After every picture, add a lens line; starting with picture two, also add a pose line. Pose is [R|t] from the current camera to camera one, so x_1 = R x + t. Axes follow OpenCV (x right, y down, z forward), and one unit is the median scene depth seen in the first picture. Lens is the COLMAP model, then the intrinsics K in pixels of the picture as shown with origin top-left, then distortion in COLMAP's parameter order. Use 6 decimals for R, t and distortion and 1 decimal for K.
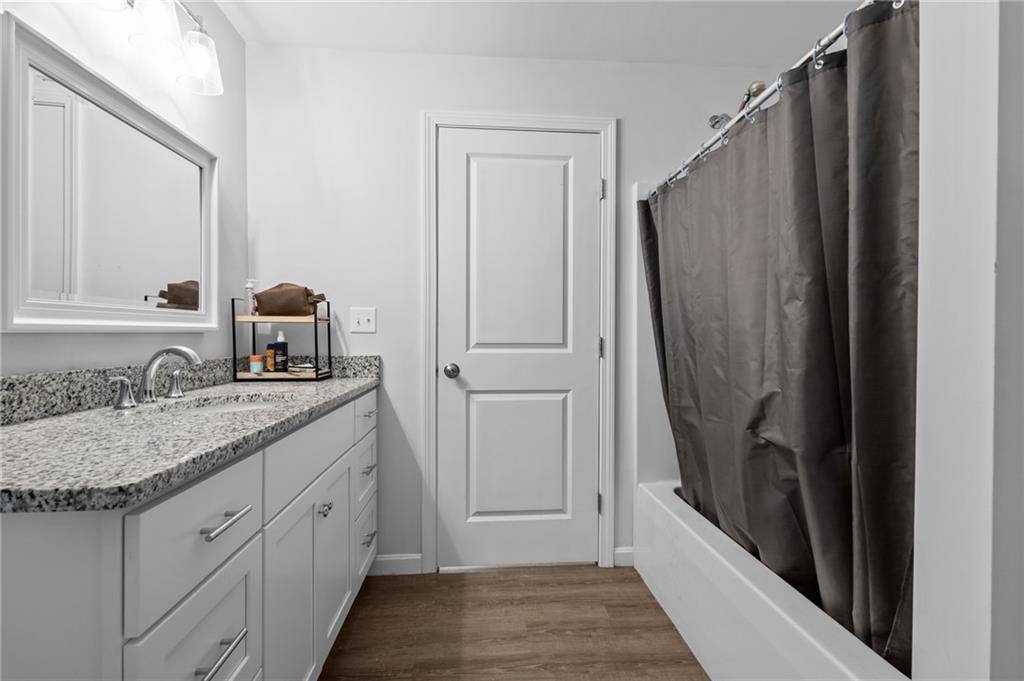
lens RADIAL K [[472.5, 0, 512.0], [0, 472.5, 340.5], [0, 0, 1]] dist [0.002515, 0.000077]
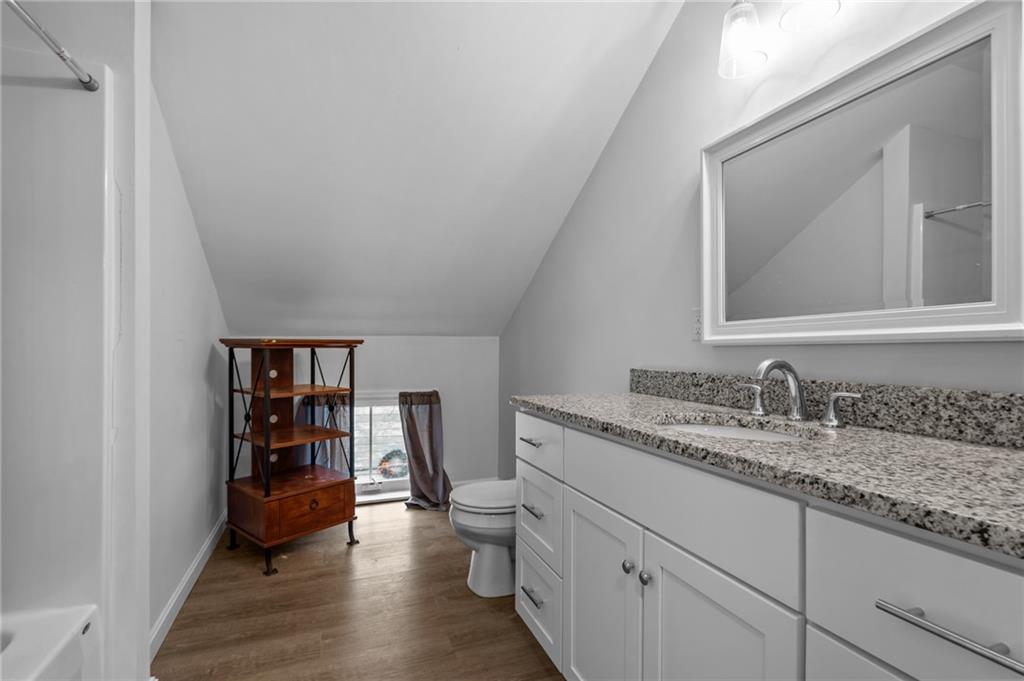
lens RADIAL K [[472.5, 0, 512.0], [0, 472.5, 340.5], [0, 0, 1]] dist [0.002515, 0.000077]
pose [[-0.950399, -0.004623, -0.310999, 0.040483], [-0.003163, 0.999981, -0.005199, -0.018838], [0.311017, -0.003958, -0.950396, 1.839256]]
